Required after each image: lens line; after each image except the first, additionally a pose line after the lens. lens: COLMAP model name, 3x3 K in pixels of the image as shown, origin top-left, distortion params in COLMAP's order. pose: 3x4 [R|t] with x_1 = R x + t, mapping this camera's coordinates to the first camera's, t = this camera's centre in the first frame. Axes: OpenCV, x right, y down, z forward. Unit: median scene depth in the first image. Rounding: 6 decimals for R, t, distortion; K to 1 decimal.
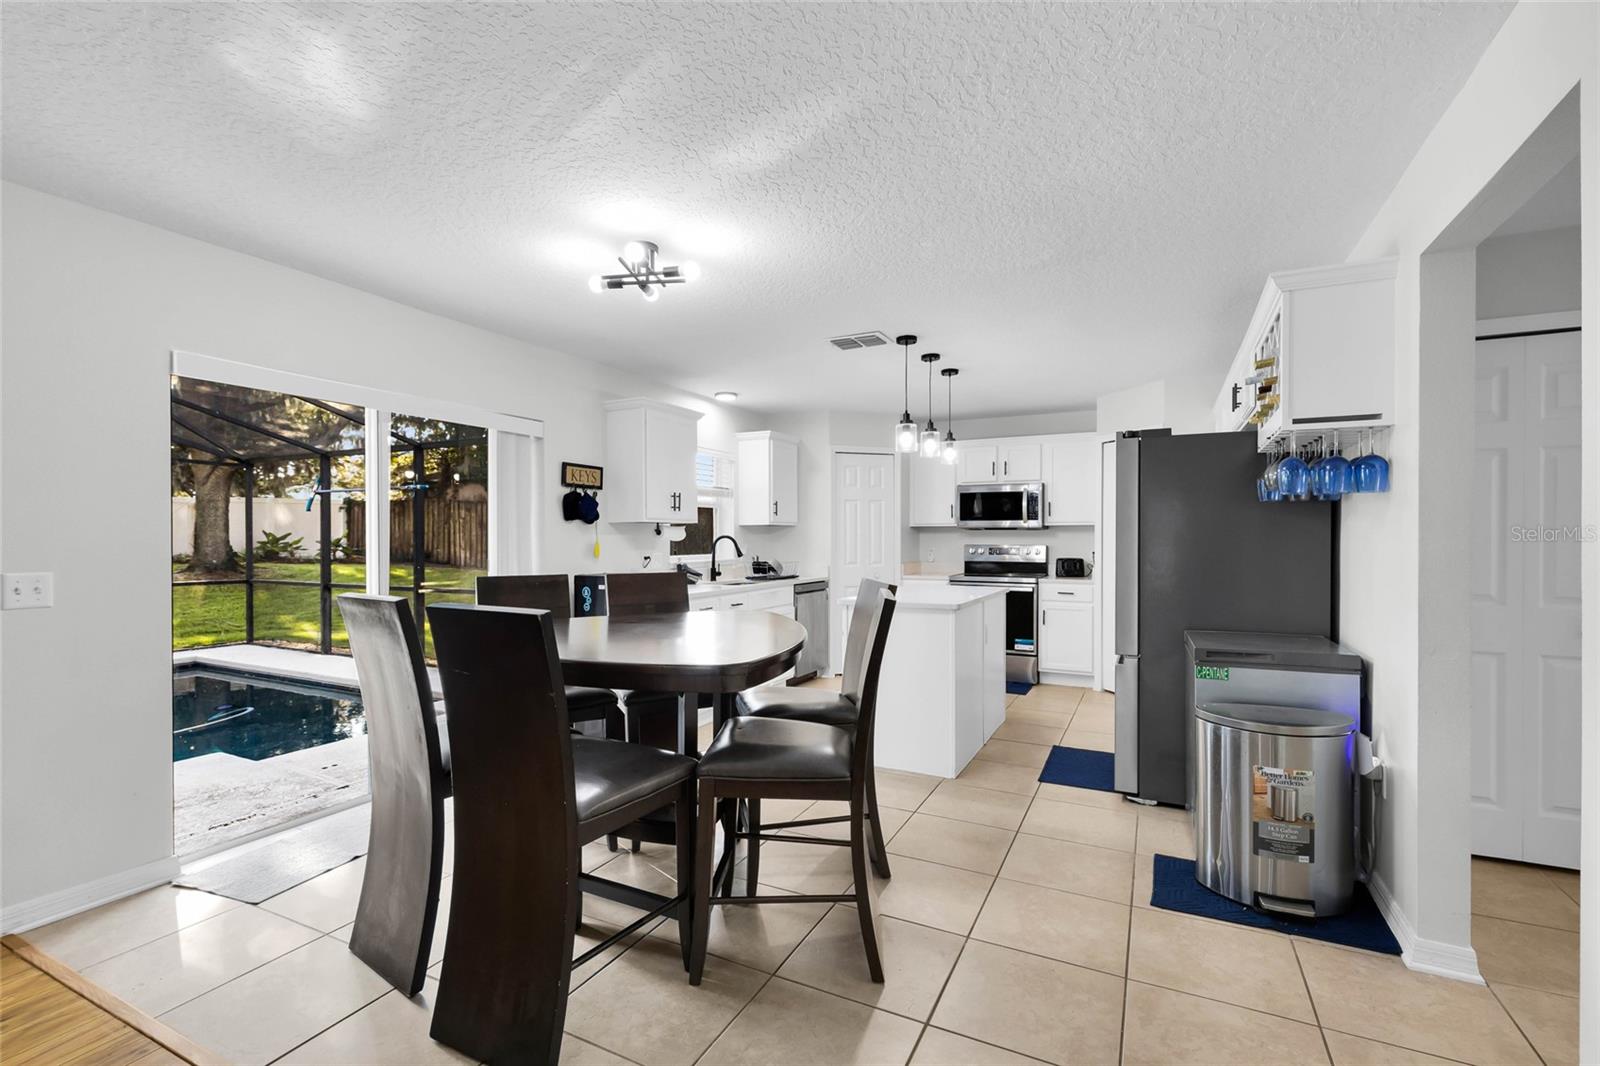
lens RADIAL K [[729.6, 0, 771.9], [0, 729.6, 539.7], [0, 0, 1]] dist [-0.002599, 0.001374]
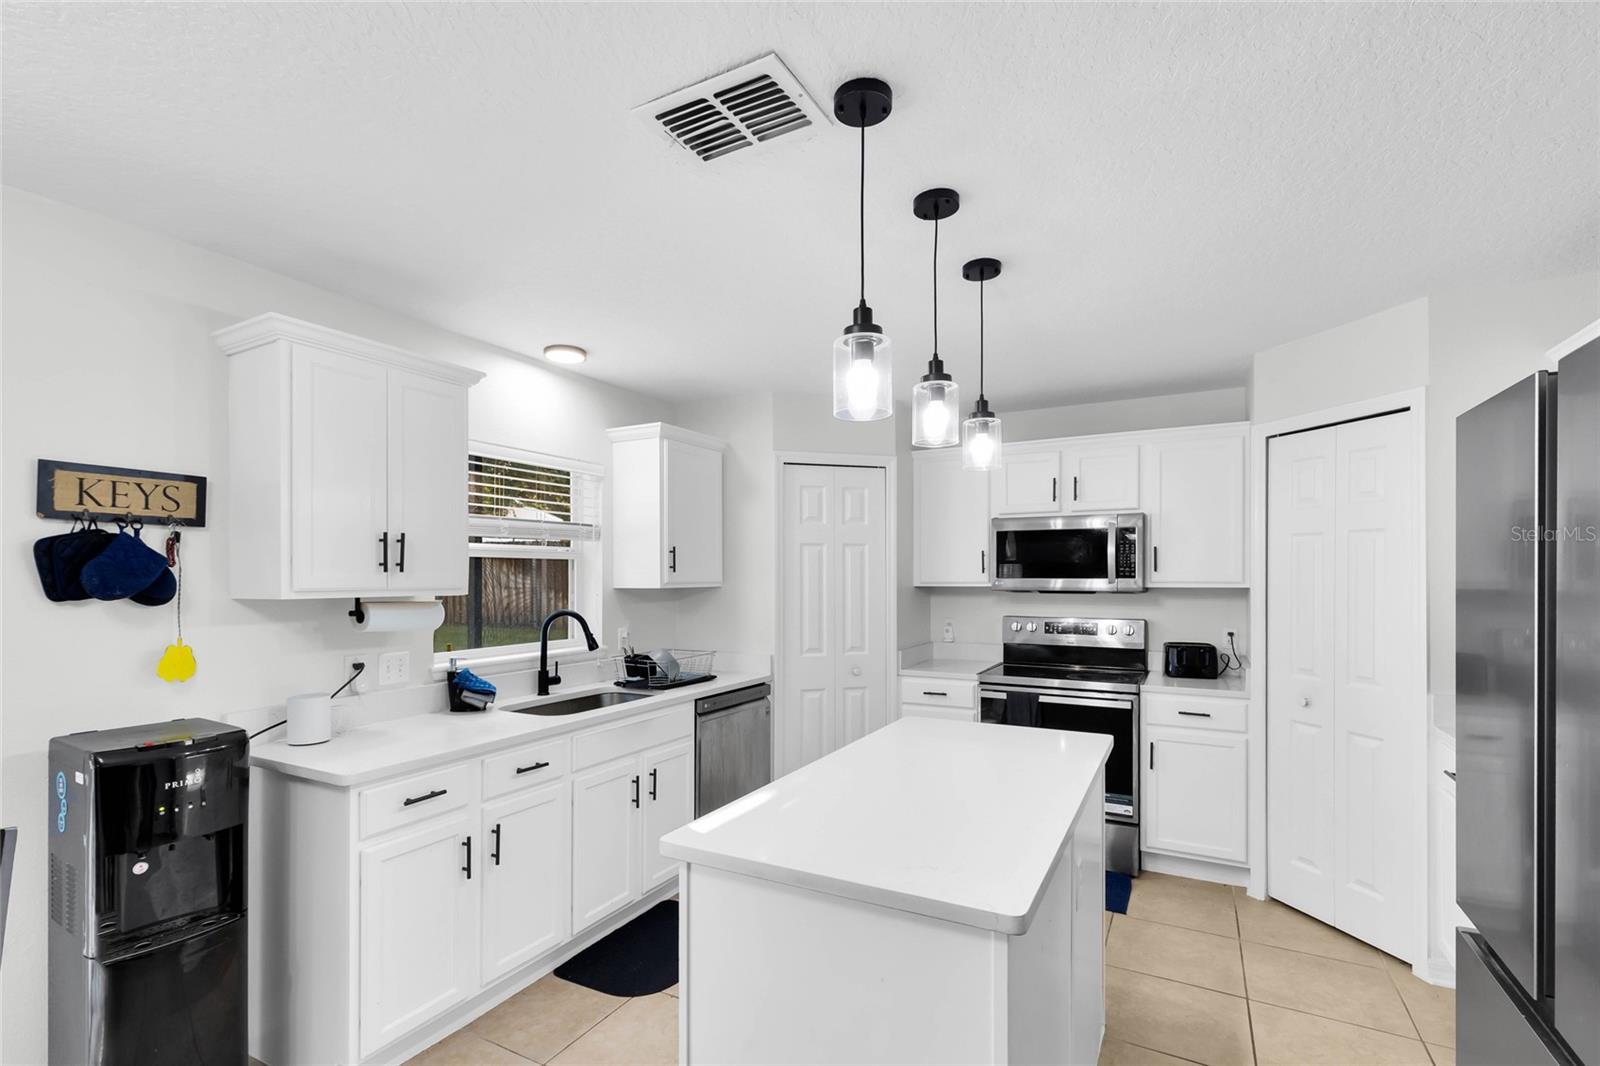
lens RADIAL K [[729.6, 0, 778.8], [0, 729.6, 568.7], [0, 0, 1]] dist [-0.002599, 0.001374]
pose [[0.999753, -0.001693, -0.022140, 0.103501], [0.001430, 0.999929, -0.011849, -0.029339], [0.022158, 0.011815, 0.999685, 0.442980]]
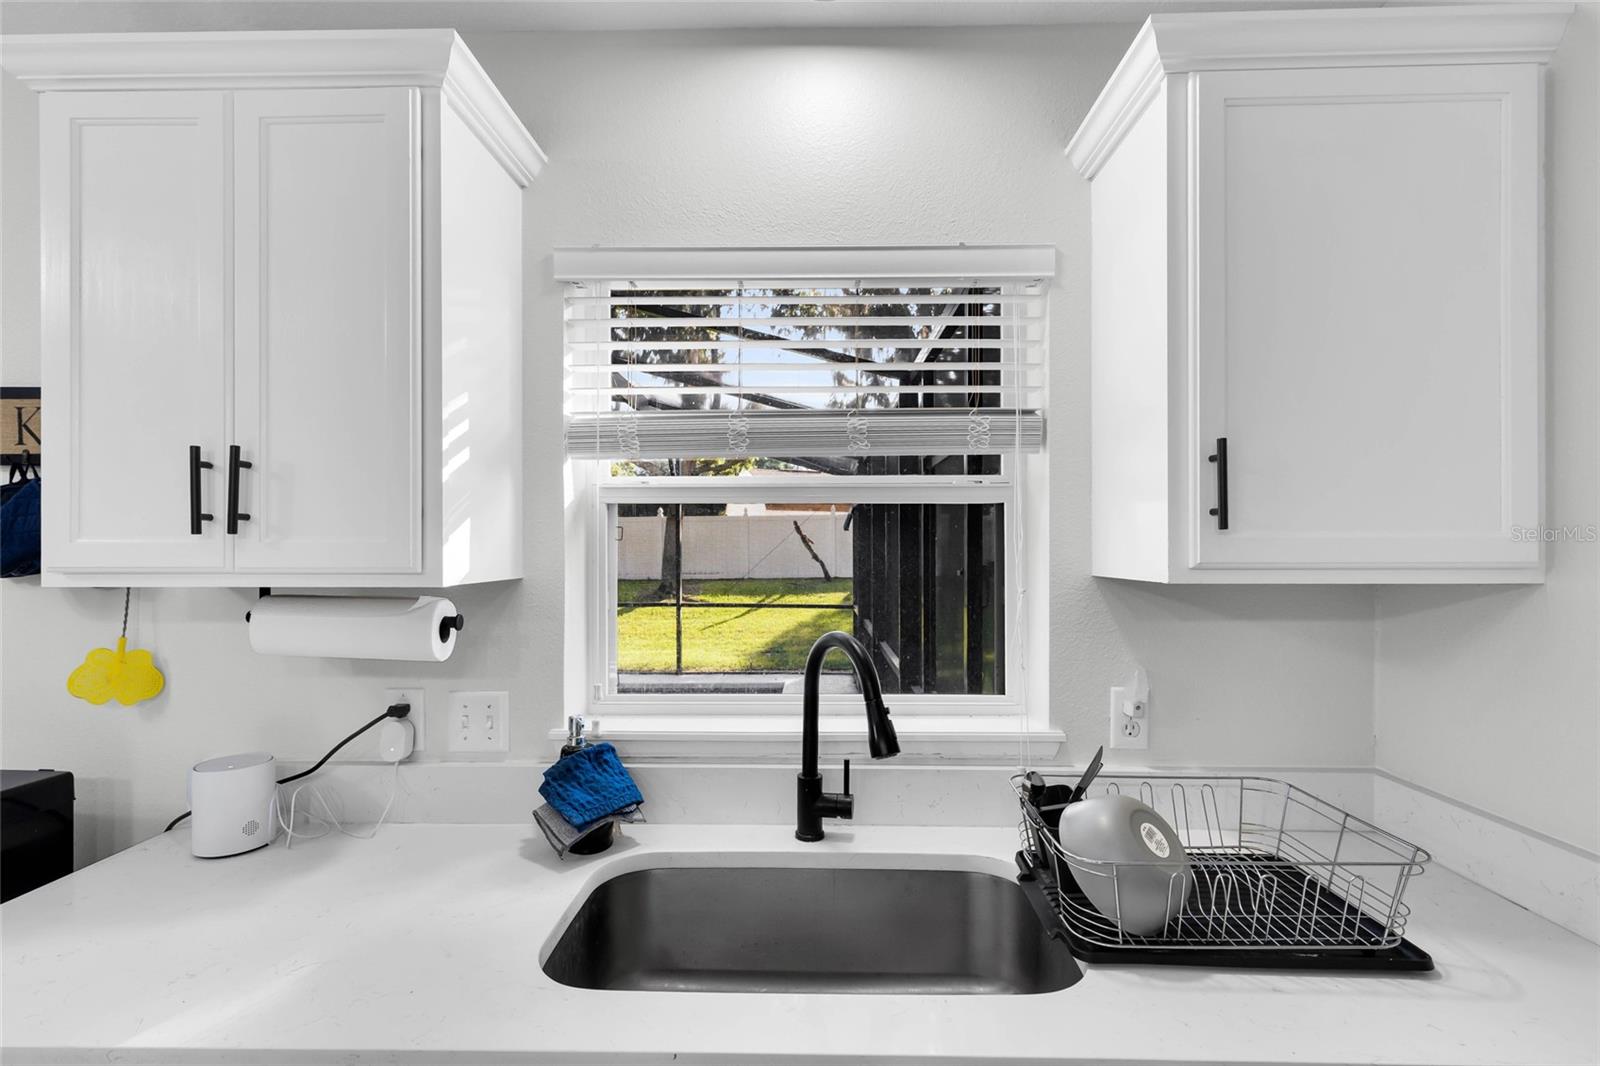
lens RADIAL K [[729.6, 0, 804.4], [0, 729.6, 541.5], [0, 0, 1]] dist [-0.002599, 0.001374]
pose [[0.453181, -0.002632, -0.891415, 0.110994], [-0.001788, 0.999991, -0.003861, -0.030083], [0.891417, 0.003343, 0.453172, 0.866091]]
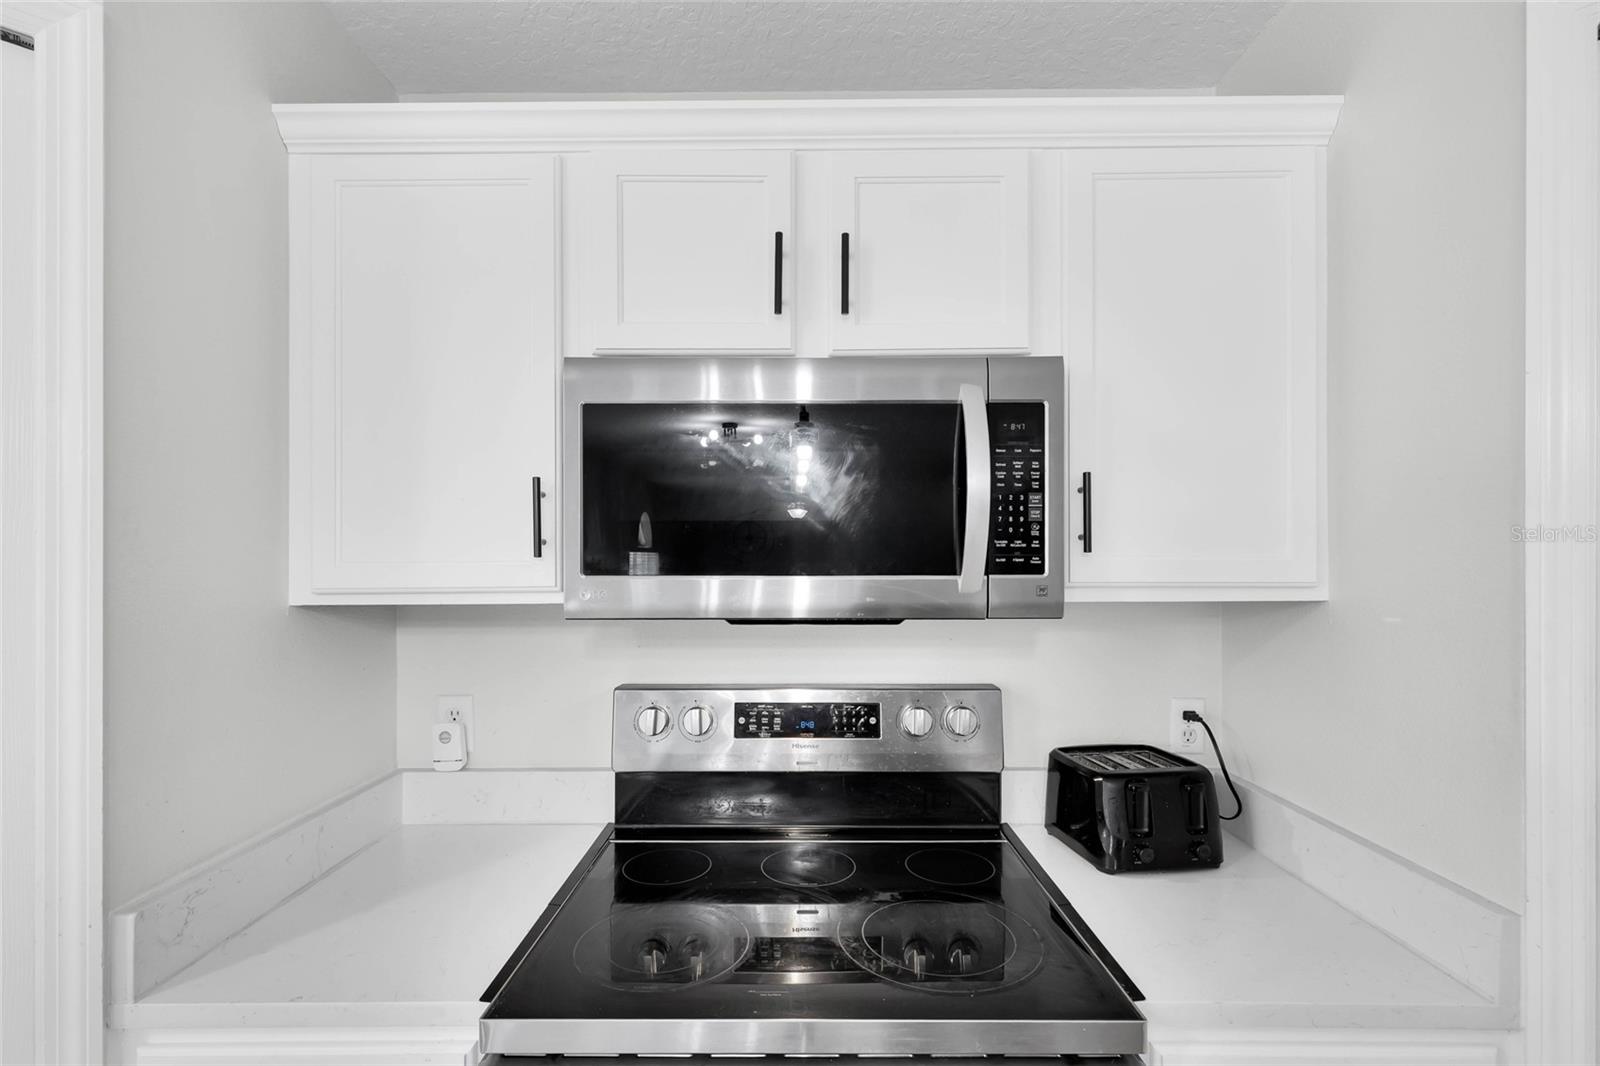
lens RADIAL K [[729.6, 0, 811.2], [0, 729.6, 539.8], [0, 0, 1]] dist [-0.002599, 0.001374]
pose [[0.877029, 0.007575, 0.480378, 0.246701], [0.005498, 0.999652, -0.025801, -0.032178], [-0.480407, 0.025270, 0.876682, 0.916034]]
